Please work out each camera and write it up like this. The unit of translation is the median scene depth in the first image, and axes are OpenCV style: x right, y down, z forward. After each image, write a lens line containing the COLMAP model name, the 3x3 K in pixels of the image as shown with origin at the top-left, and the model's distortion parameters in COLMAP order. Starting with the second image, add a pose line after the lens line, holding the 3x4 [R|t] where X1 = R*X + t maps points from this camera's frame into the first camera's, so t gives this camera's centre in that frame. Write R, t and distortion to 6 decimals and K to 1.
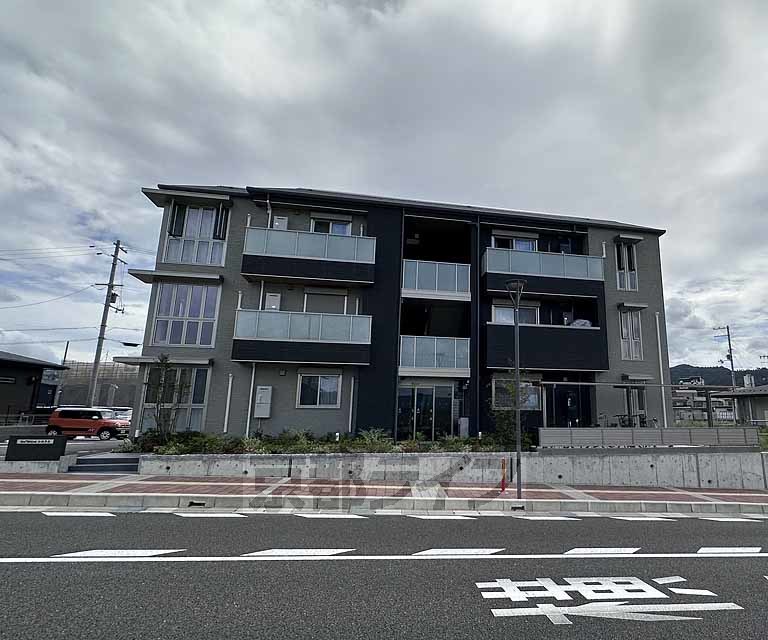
lens RADIAL K [[444.0, 0, 474.1], [0, 444.0, 320.8], [0, 0, 1]] dist [-0.001521, 0.000732]
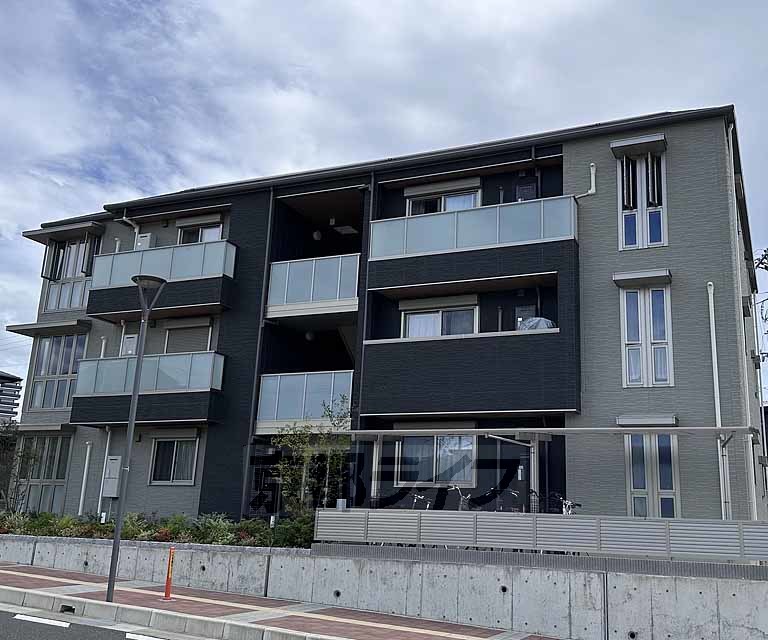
lens RADIAL K [[778.3, 0, 398.5], [0, 778.3, 295.6], [0, 0, 1]] dist [0.134732, -0.238830]
pose [[0.815794, -0.139233, -0.561333, 0.677232], [0.091375, 0.989428, -0.112622, 0.065992], [0.571079, 0.040585, 0.819892, 0.134281]]
